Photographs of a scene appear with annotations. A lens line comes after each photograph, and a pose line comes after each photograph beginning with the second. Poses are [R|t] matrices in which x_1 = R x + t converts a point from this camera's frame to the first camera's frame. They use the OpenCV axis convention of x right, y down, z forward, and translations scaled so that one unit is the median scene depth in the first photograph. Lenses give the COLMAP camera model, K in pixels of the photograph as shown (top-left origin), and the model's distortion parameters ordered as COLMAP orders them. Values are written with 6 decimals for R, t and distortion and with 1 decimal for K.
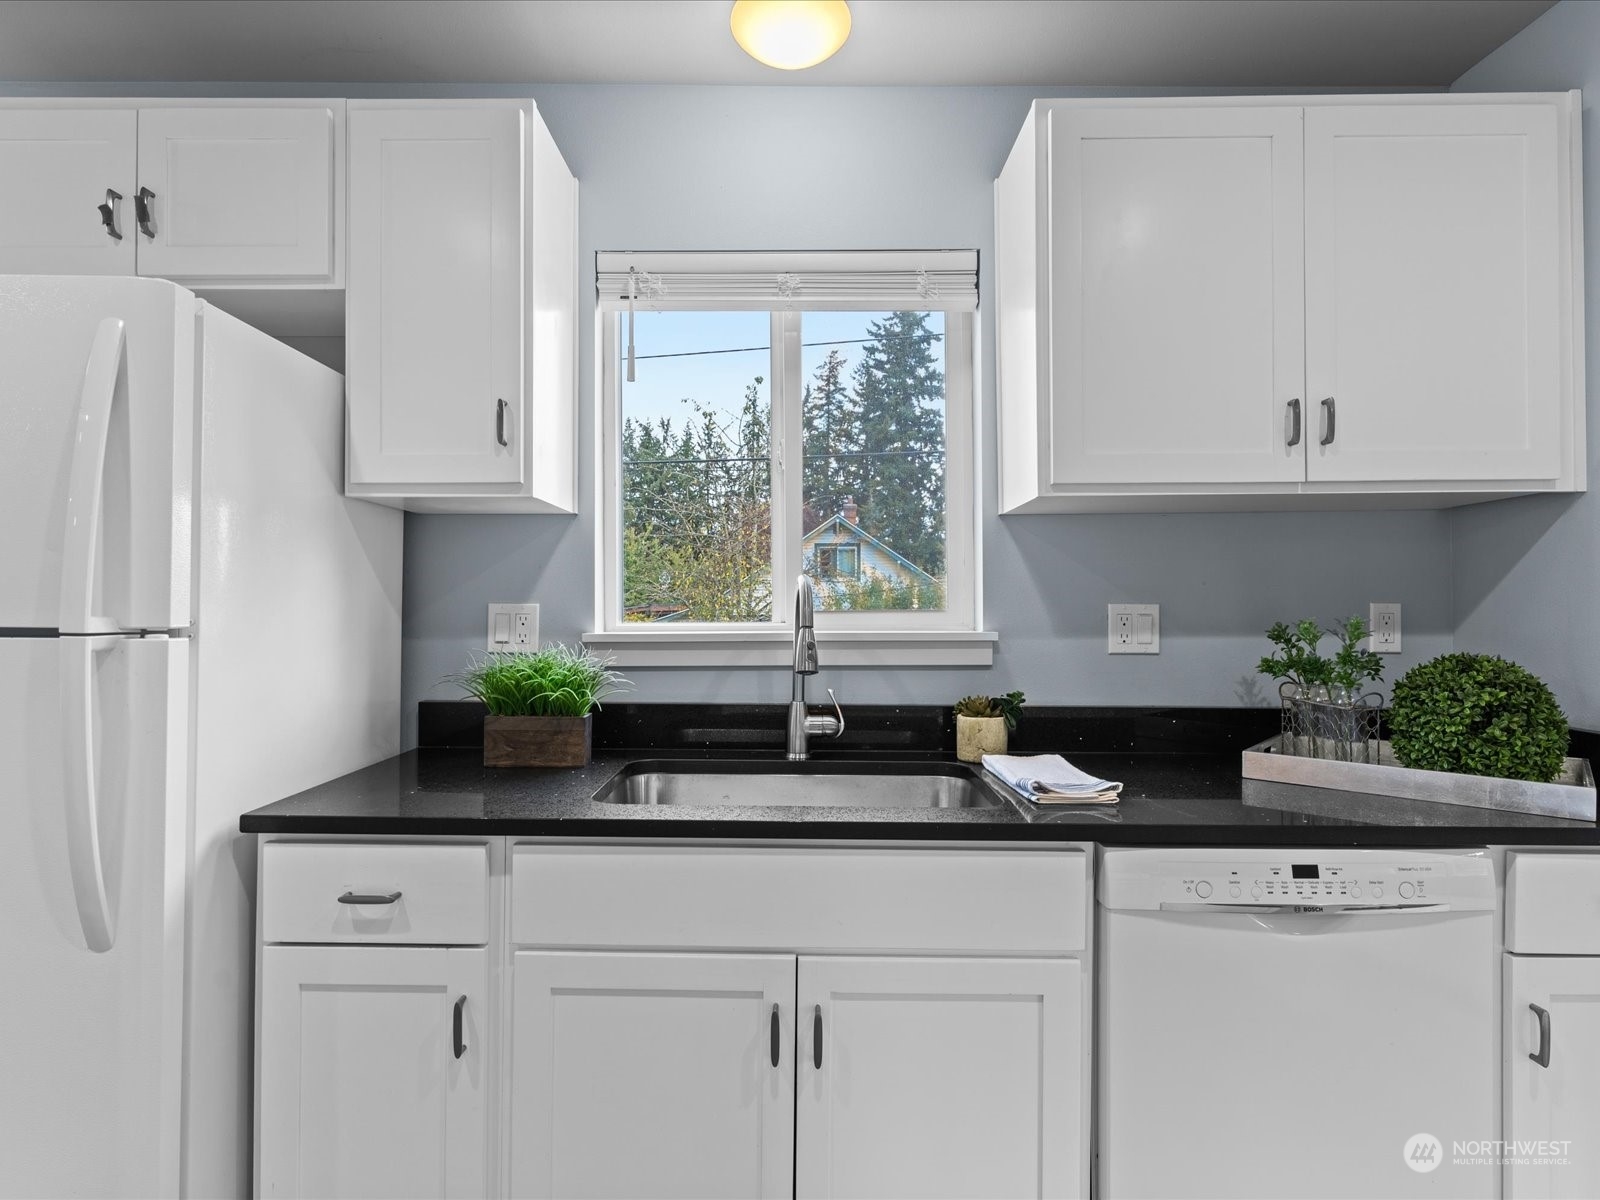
lens RADIAL K [[868.1, 0, 800.3], [0, 868.1, 601.2], [0, 0, 1]] dist [0.002869, 0.002780]
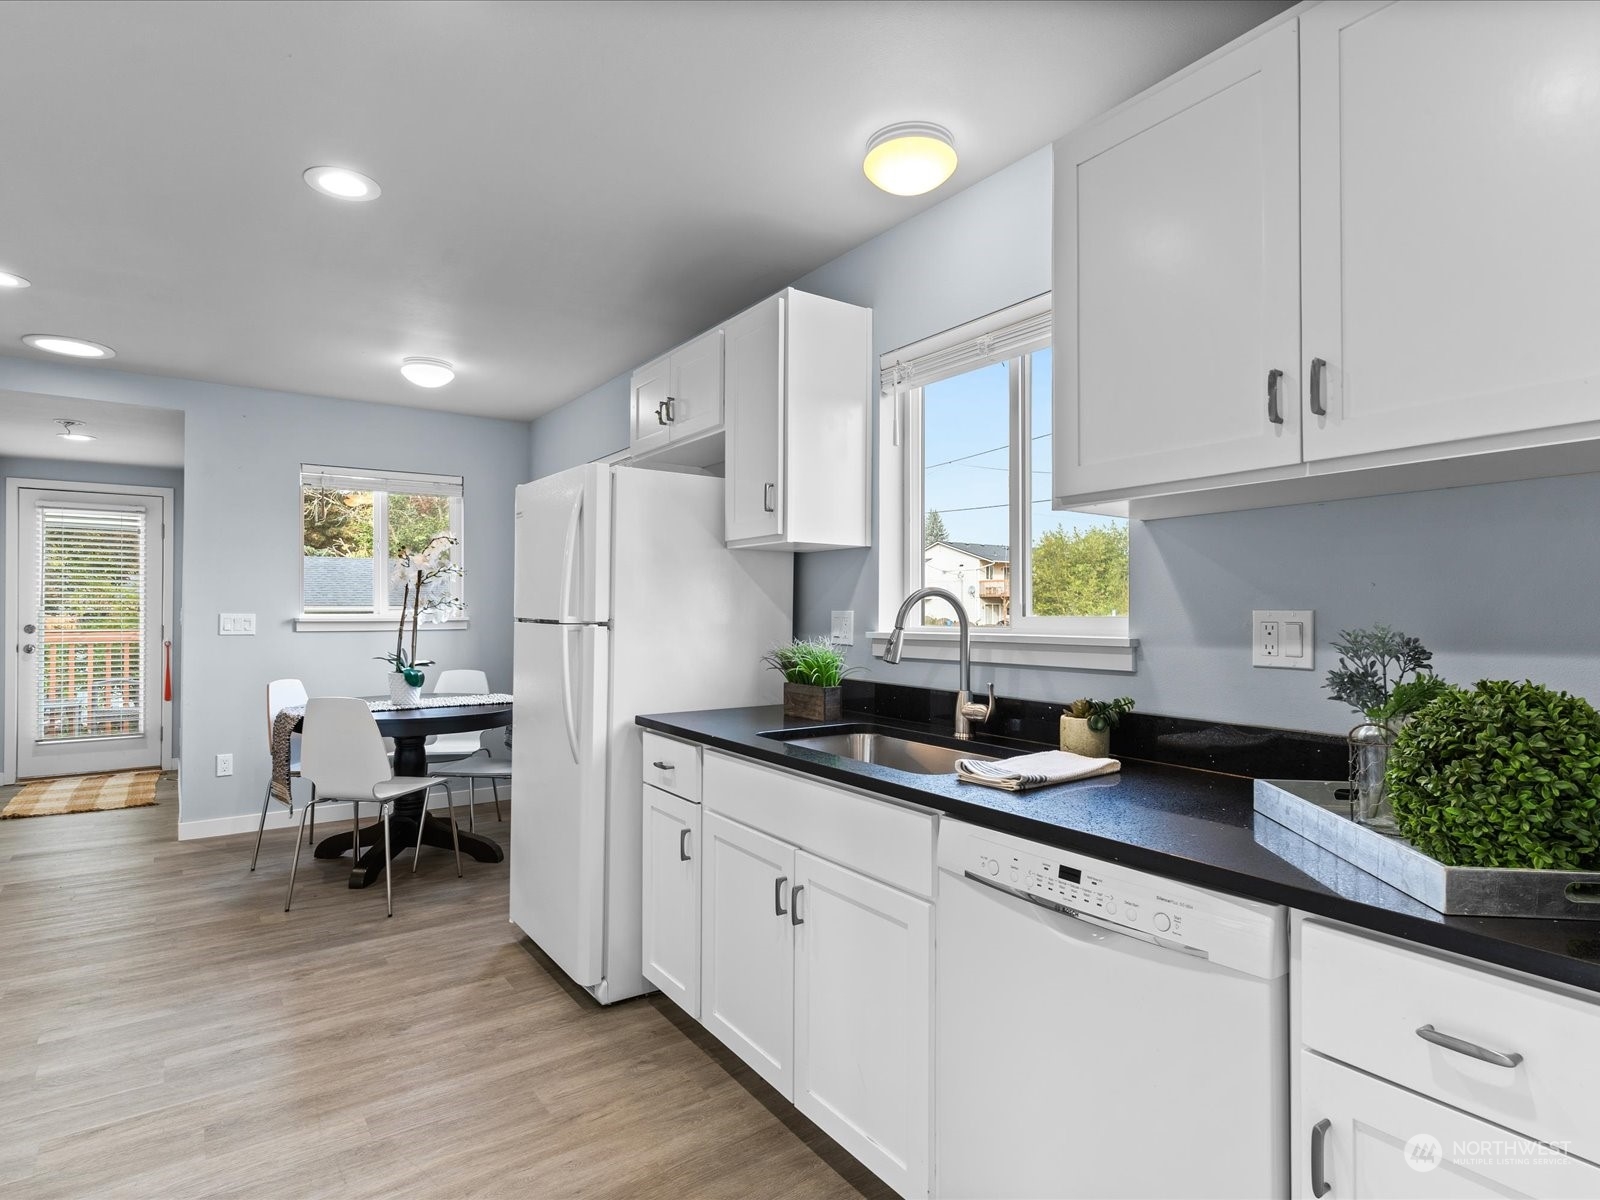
lens RADIAL K [[868.1, 0, 803.8], [0, 868.1, 602.8], [0, 0, 1]] dist [0.002869, 0.002780]
pose [[0.572593, -0.008273, -0.819798, 0.870257], [0.002903, 0.999963, -0.008063, 0.001355], [0.819834, 0.002237, 0.572596, 0.116544]]
